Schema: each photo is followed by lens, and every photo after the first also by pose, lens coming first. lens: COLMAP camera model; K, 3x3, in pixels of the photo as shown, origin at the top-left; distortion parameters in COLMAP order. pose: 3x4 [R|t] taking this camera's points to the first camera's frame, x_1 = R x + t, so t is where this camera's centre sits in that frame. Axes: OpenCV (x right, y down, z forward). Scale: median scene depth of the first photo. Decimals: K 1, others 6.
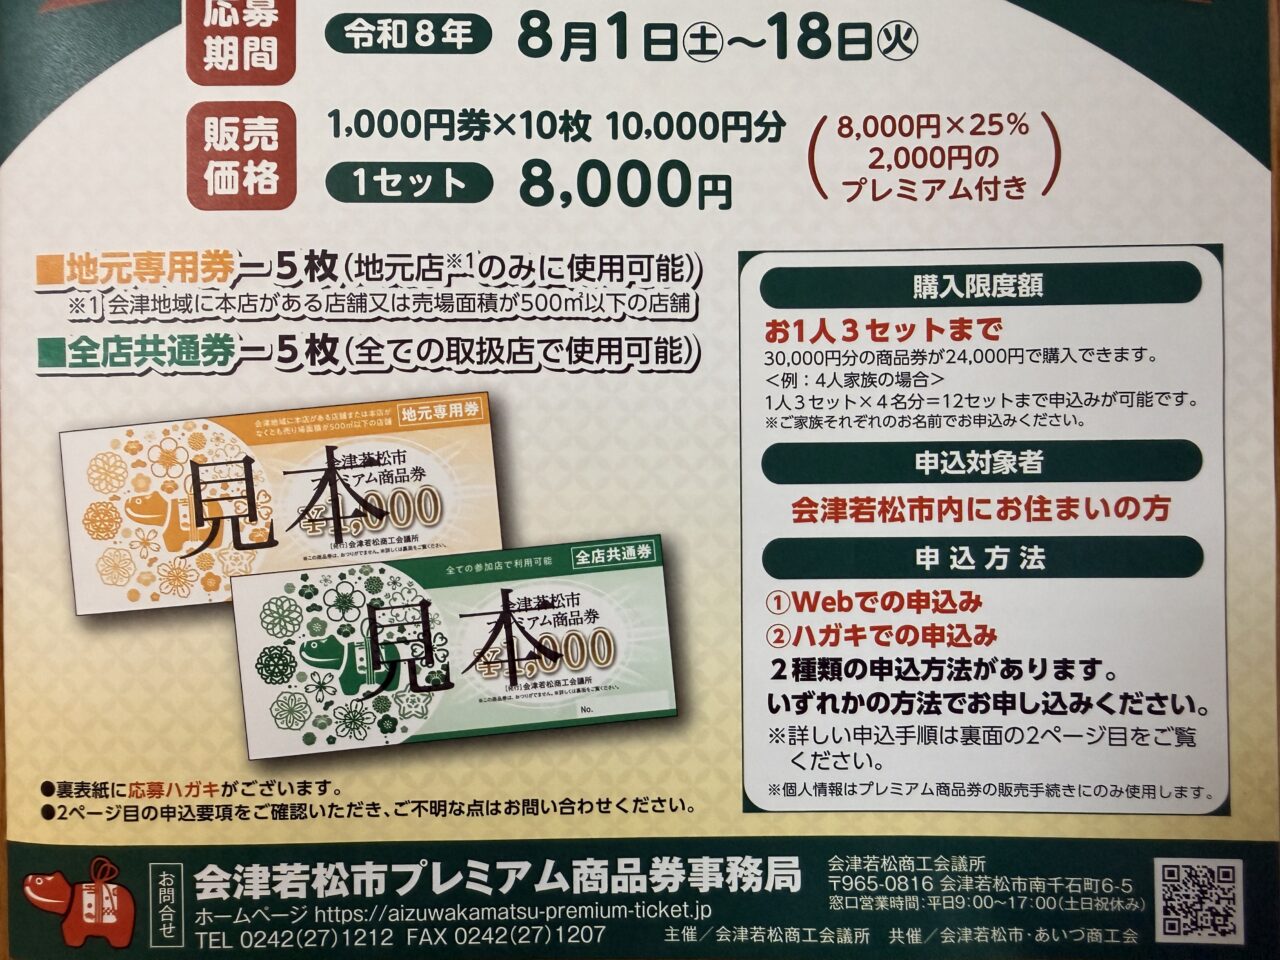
lens RADIAL K [[895.7, 0, 643.4], [0, 895.7, 481.6], [0, 0, 1]] dist [0.015149, -0.005404]
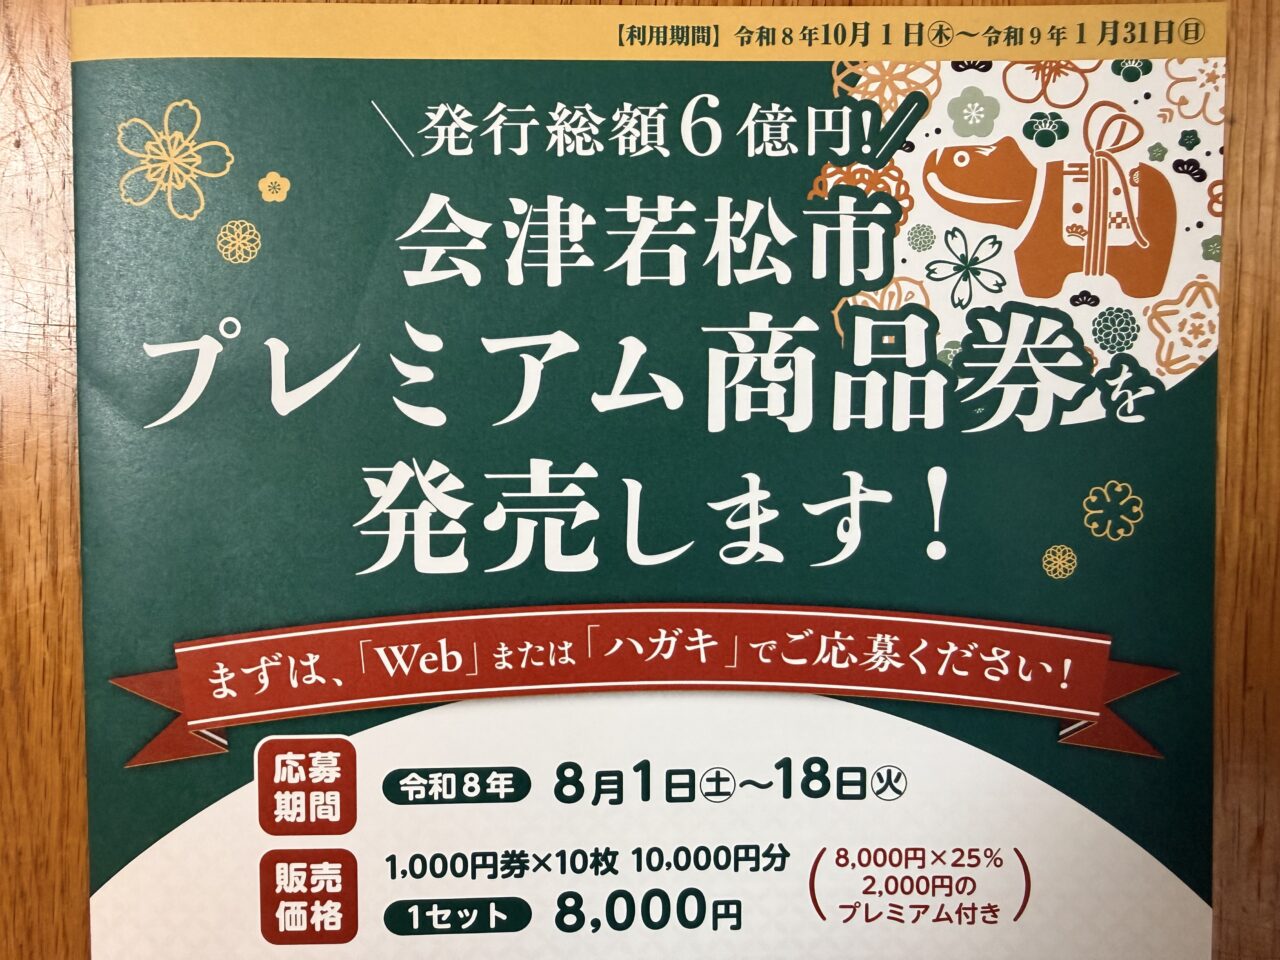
lens RADIAL K [[895.7, 0, 640.0], [0, 895.7, 479.5], [0, 0, 1]] dist [0.015149, -0.005404]
pose [[0.999881, 0.003772, 0.014945, -0.049599], [-0.004530, 0.998686, 0.051049, -0.934068], [-0.014732, -0.051111, 0.998584, -0.105689]]
